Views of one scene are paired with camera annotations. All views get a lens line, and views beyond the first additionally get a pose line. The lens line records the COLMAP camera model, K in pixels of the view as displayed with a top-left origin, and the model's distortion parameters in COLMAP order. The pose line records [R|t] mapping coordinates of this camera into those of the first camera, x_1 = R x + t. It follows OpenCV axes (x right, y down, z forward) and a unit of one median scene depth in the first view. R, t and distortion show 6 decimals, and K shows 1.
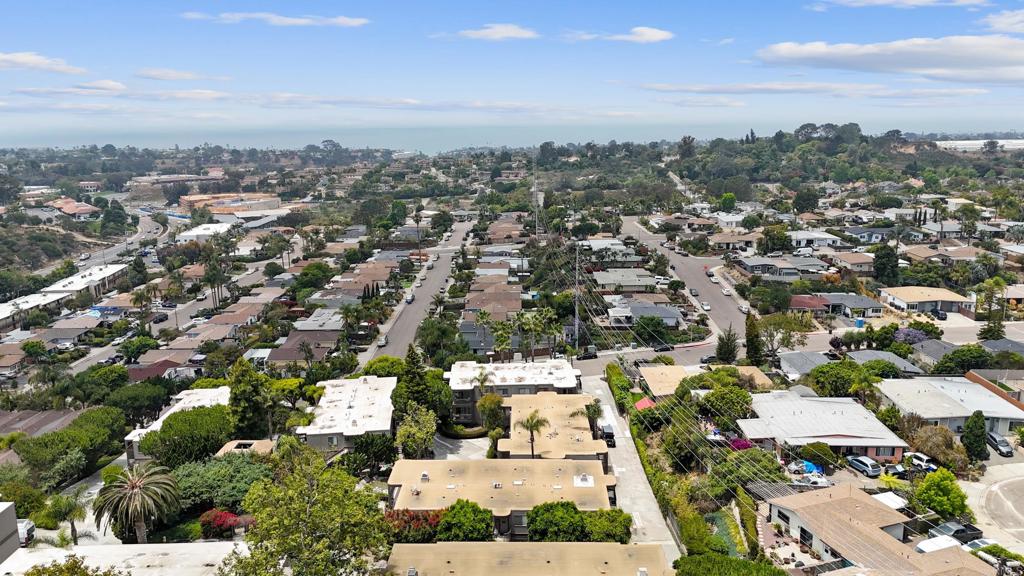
lens RADIAL K [[755.8, 0, 512.0], [0, 755.8, 288.0], [0, 0, 1]] dist [0.074429, -0.078490]
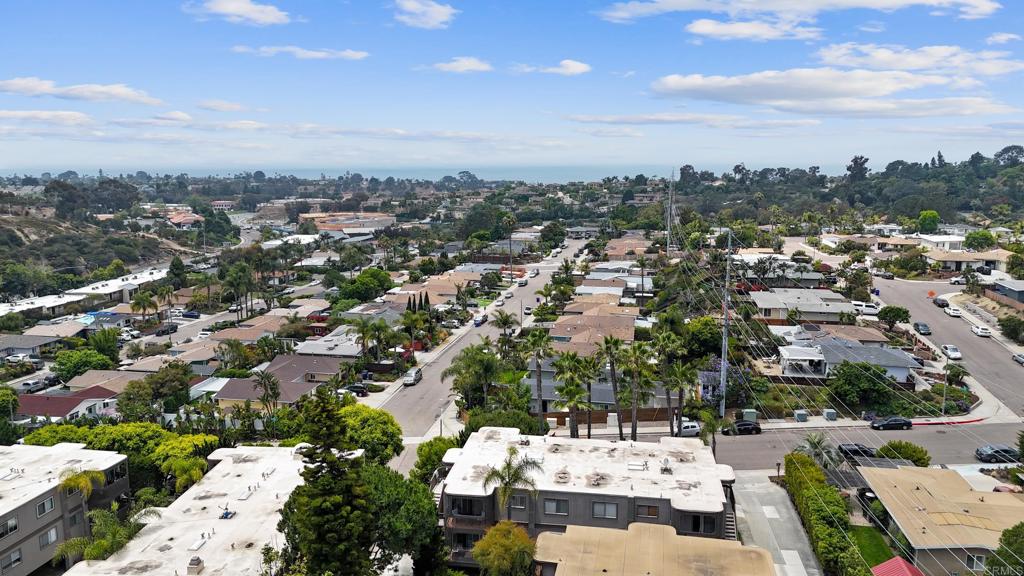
lens RADIAL K [[755.8, 0, 512.0], [0, 755.8, 288.0], [0, 0, 1]] dist [0.074429, -0.078490]
pose [[0.983383, 0.040479, -0.176972, 0.020572], [-0.049412, 0.997702, -0.046364, 0.015740], [0.174688, 0.054338, 0.983123, 0.297805]]
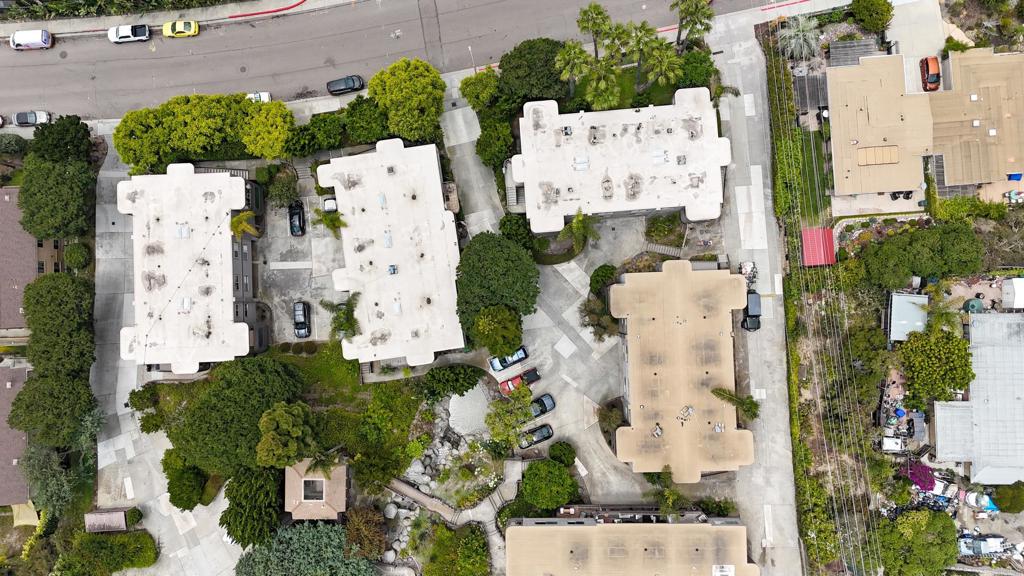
lens RADIAL K [[755.8, 0, 512.0], [0, 755.8, 288.0], [0, 0, 1]] dist [0.074429, -0.078490]
pose [[0.998818, -0.043340, -0.021985, -0.046520], [0.031515, 0.233296, 0.971895, -0.277104], [-0.036993, -0.971439, 0.234386, 0.434732]]
